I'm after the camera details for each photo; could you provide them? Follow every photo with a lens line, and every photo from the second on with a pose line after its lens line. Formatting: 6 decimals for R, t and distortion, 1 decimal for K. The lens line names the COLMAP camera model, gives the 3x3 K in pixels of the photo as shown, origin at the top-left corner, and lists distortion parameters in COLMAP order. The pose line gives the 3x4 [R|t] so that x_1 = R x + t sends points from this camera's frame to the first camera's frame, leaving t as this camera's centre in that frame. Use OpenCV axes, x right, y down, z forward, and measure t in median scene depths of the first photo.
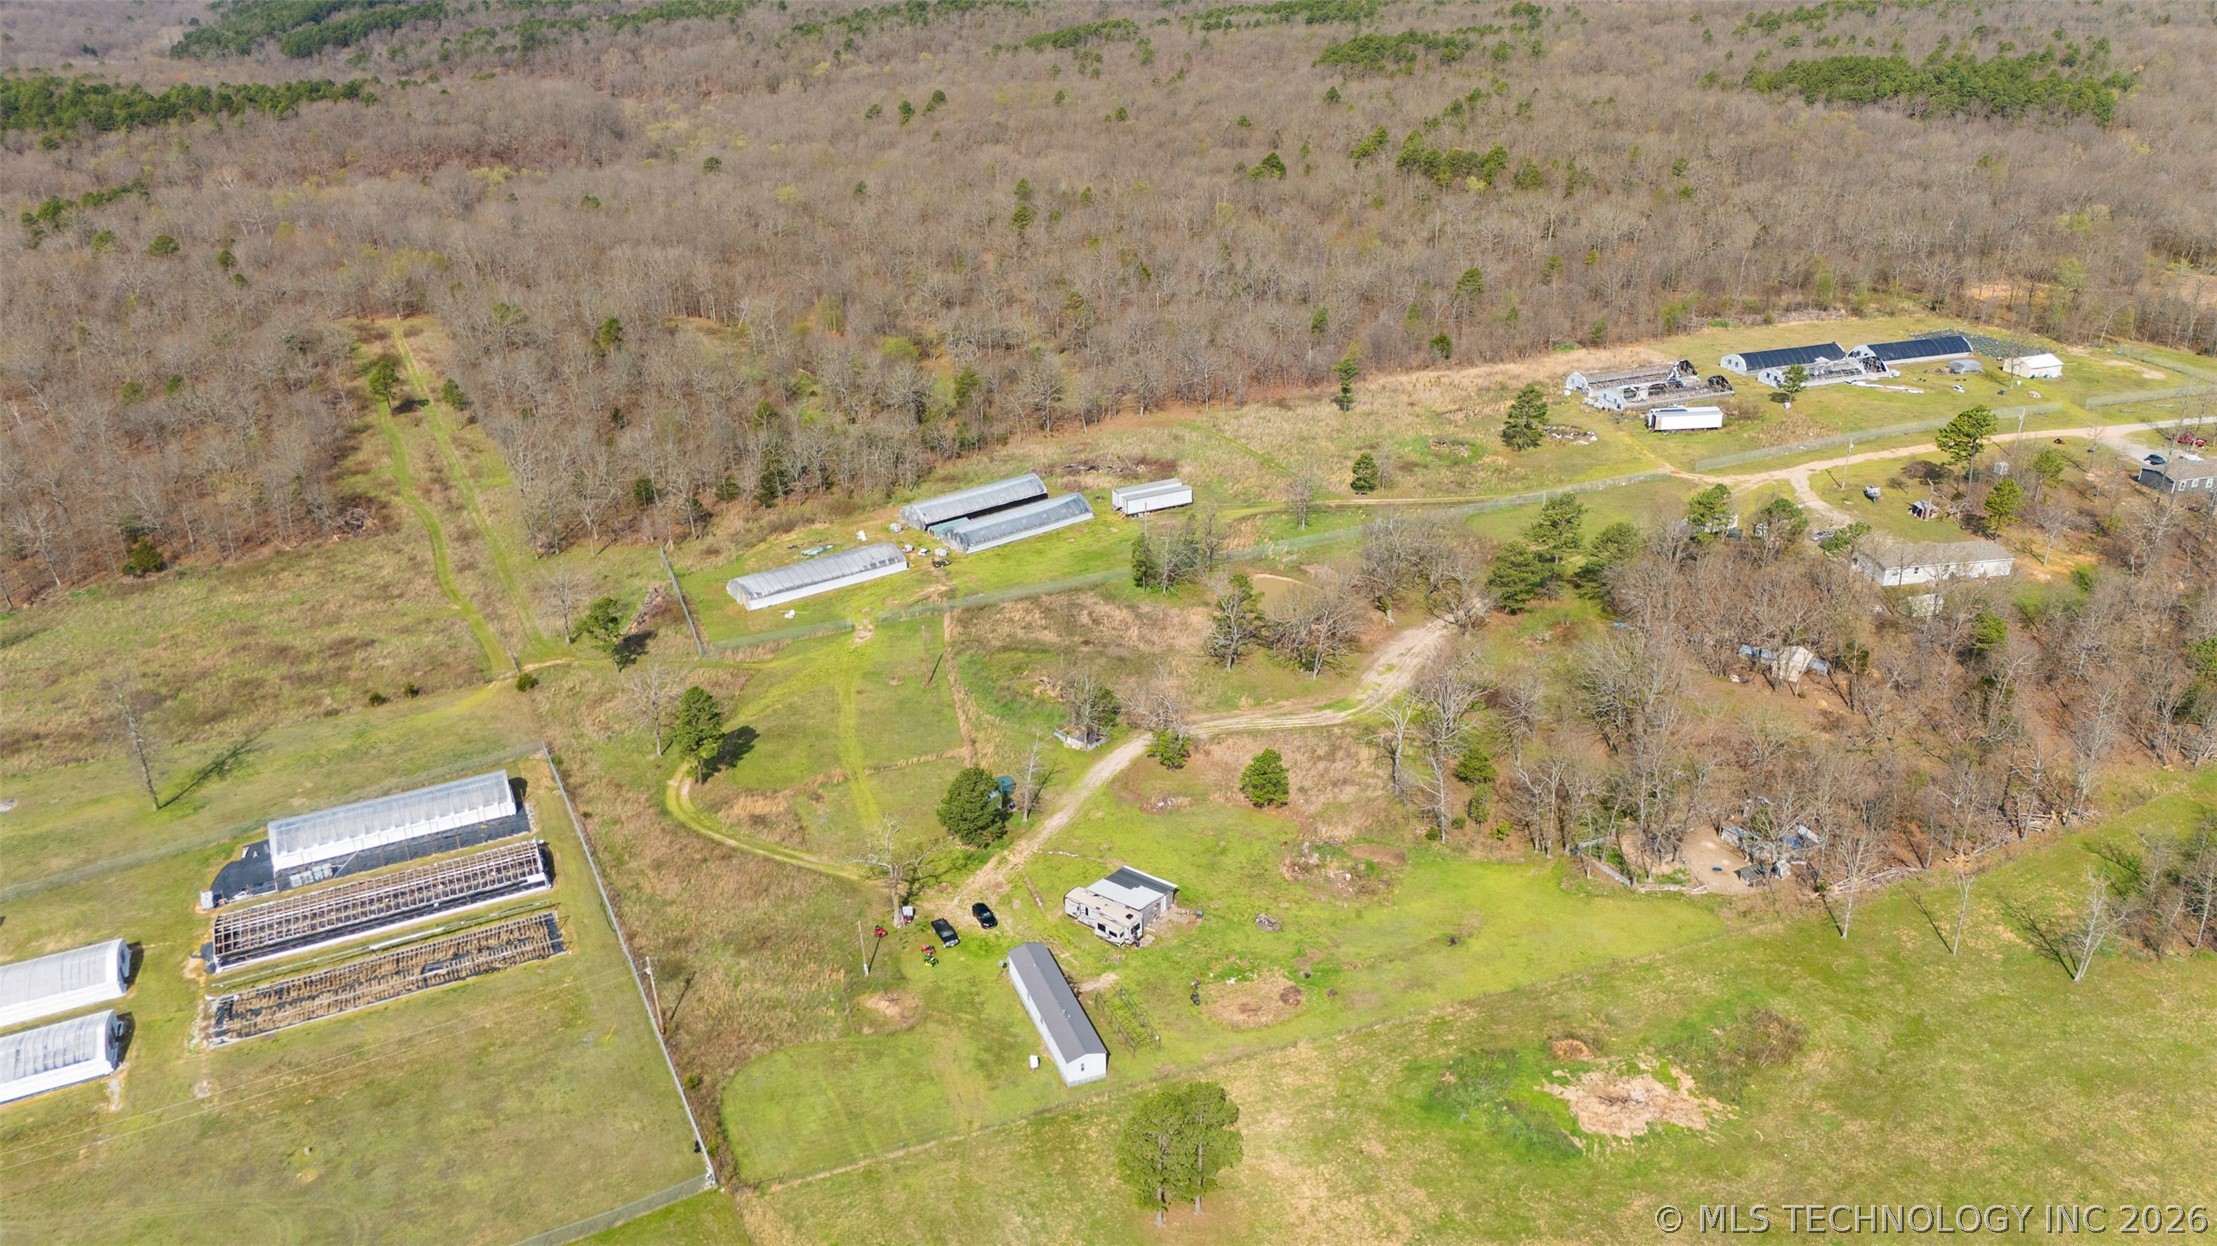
lens RADIAL K [[1619.3, 0, 1112.5], [0, 1619.3, 620.8], [0, 0, 1]] dist [0.067987, -0.055322]
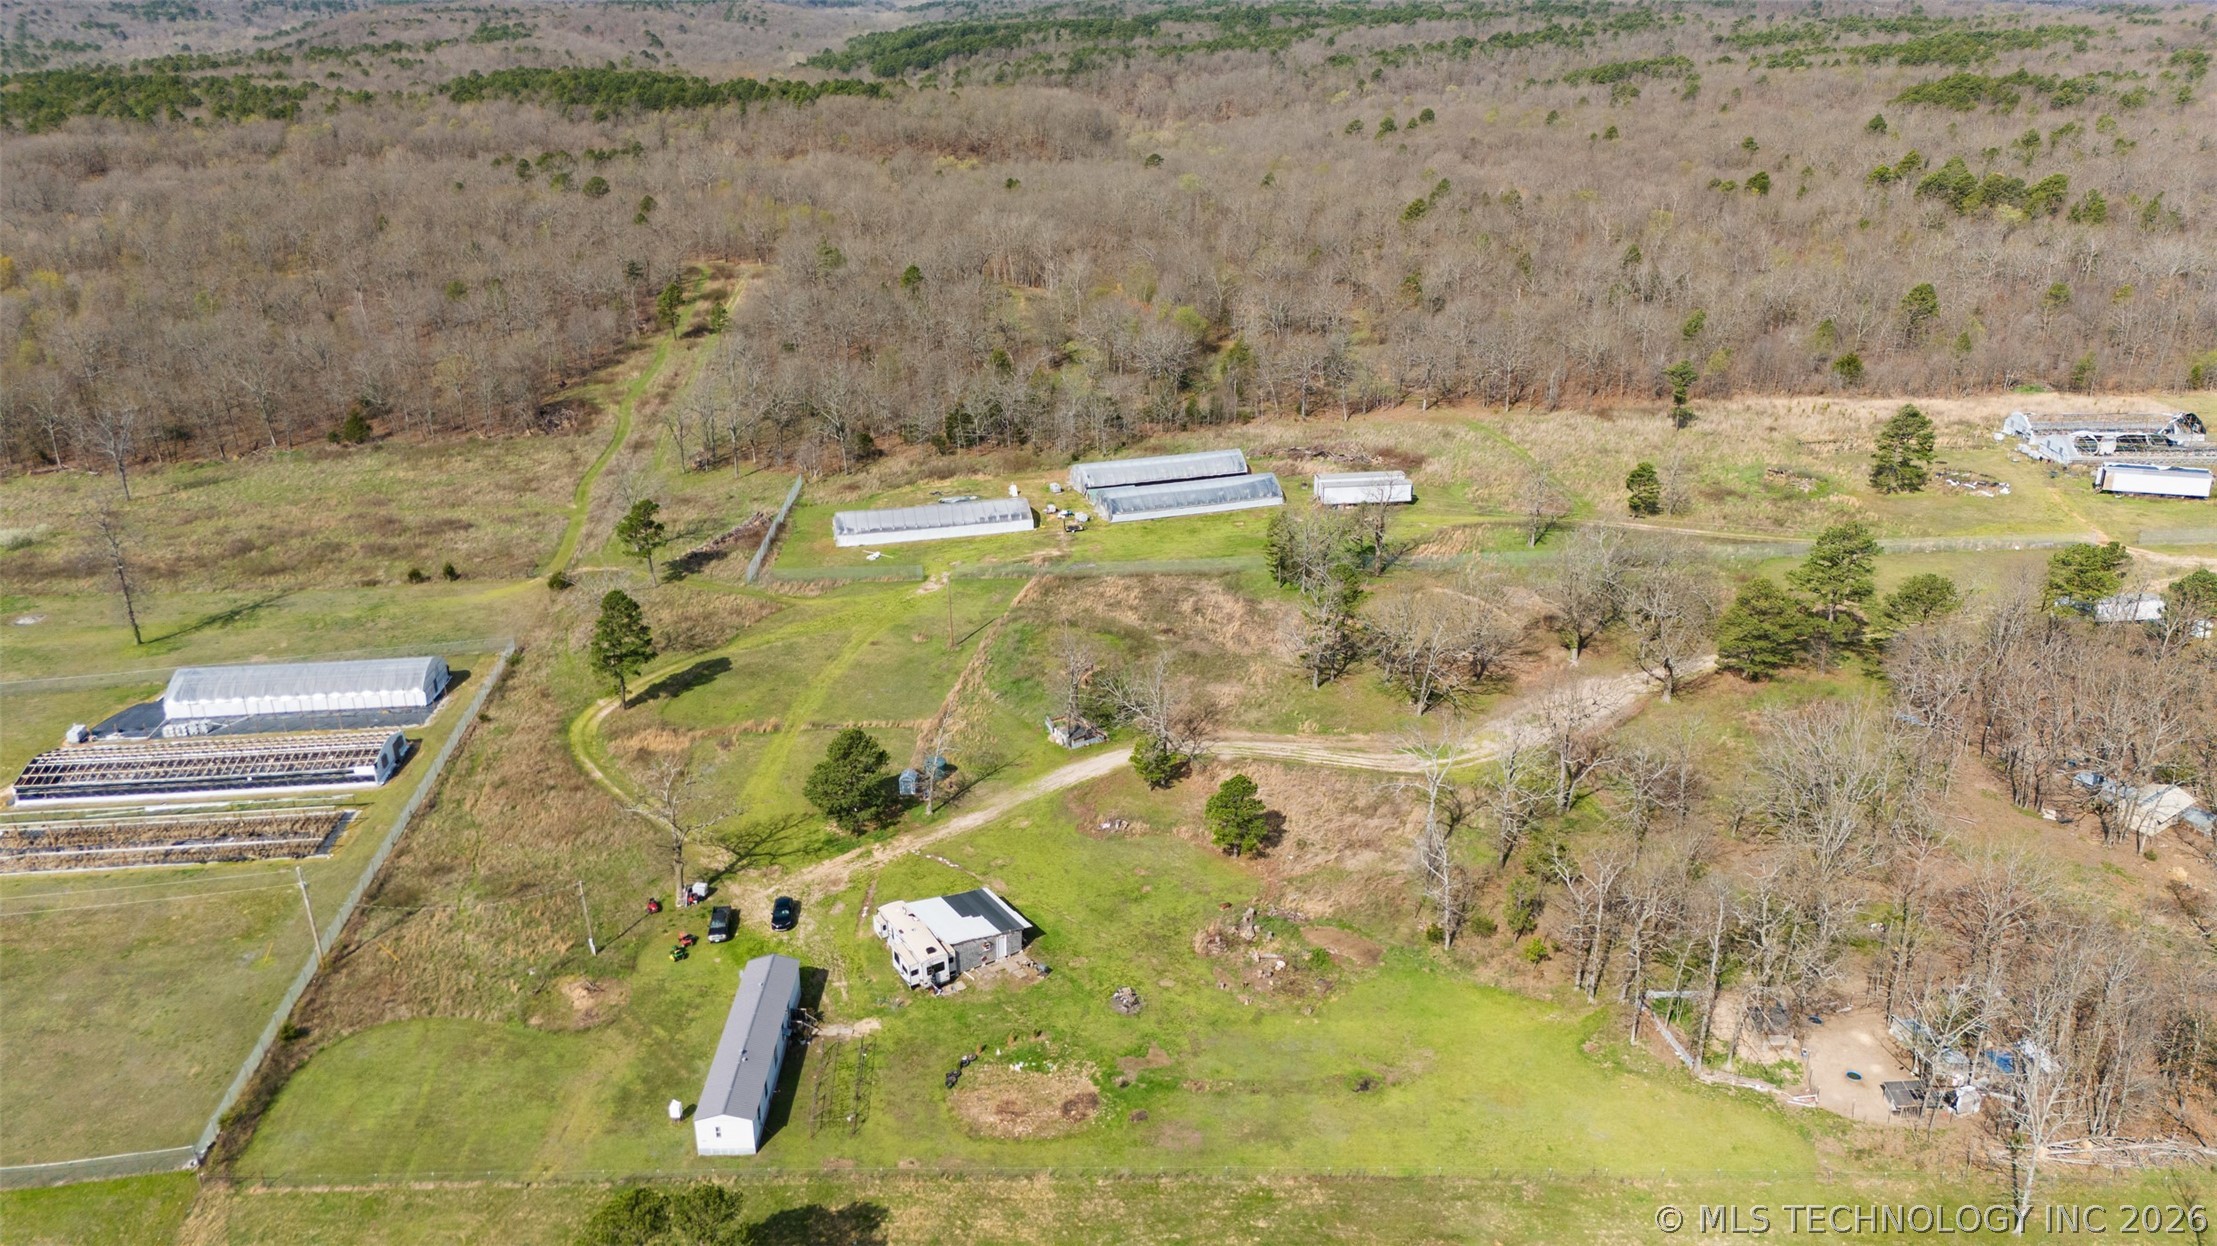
lens RADIAL K [[1619.3, 0, 1118.1], [0, 1619.3, 618.2], [0, 0, 1]] dist [0.067987, -0.055322]
pose [[0.938189, 0.140289, -0.316420, 0.210437], [-0.152842, 0.988136, -0.015076, 0.022755], [0.310550, 0.062506, 0.948500, 0.224979]]
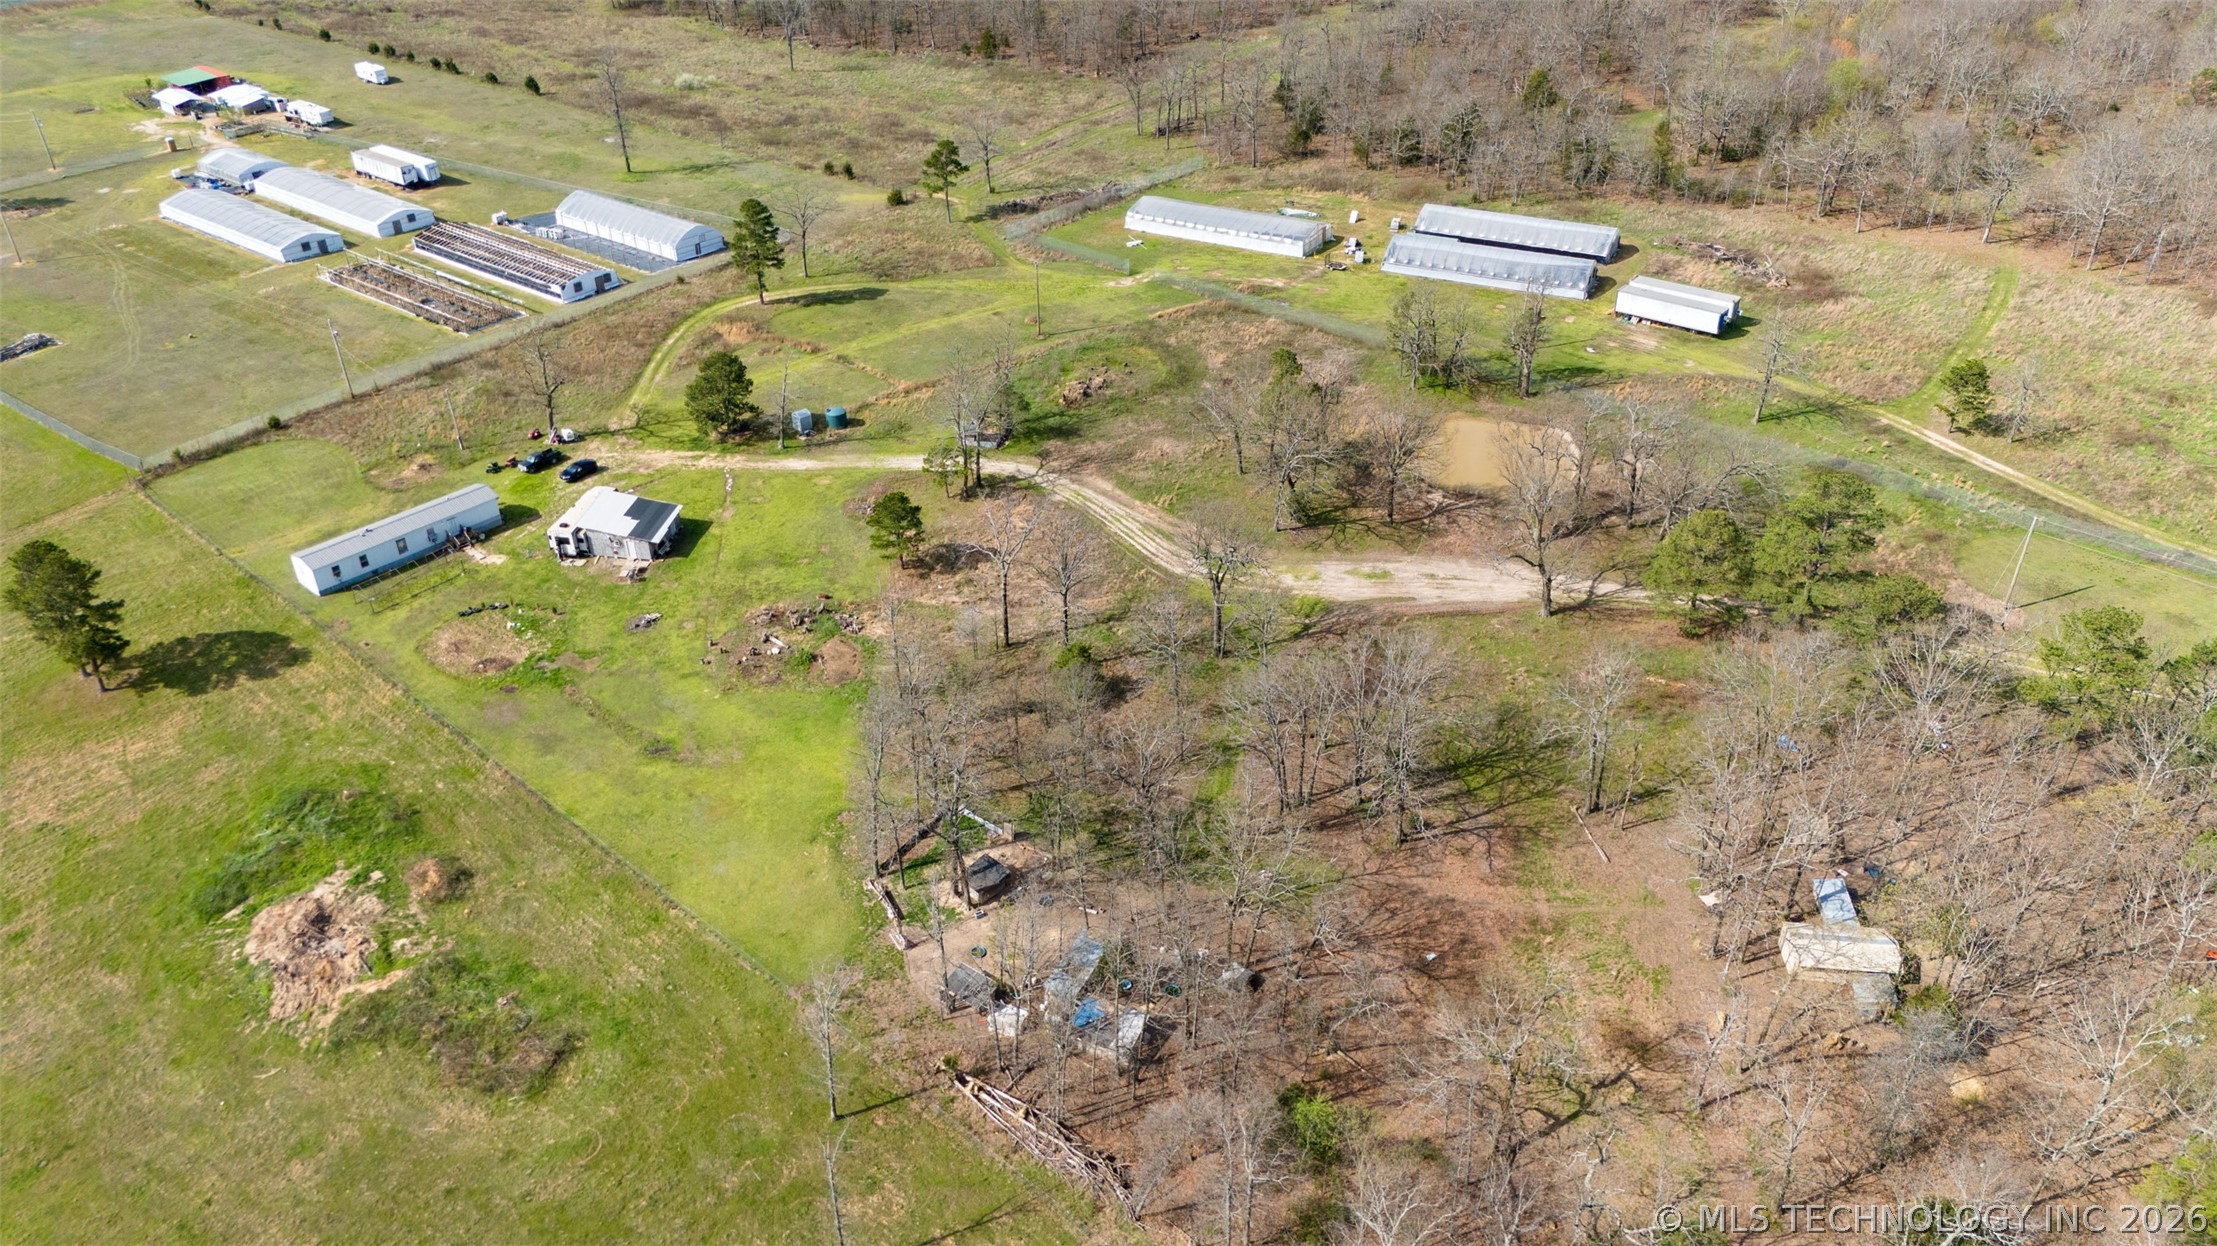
lens RADIAL K [[1619.3, 0, 1126.3], [0, 1619.3, 636.1], [0, 0, 1]] dist [0.067987, -0.055322]
pose [[0.459016, 0.495720, -0.737270, 0.584175], [-0.370762, 0.861025, 0.348097, -0.131469], [0.807366, 0.113569, 0.579018, 0.517624]]
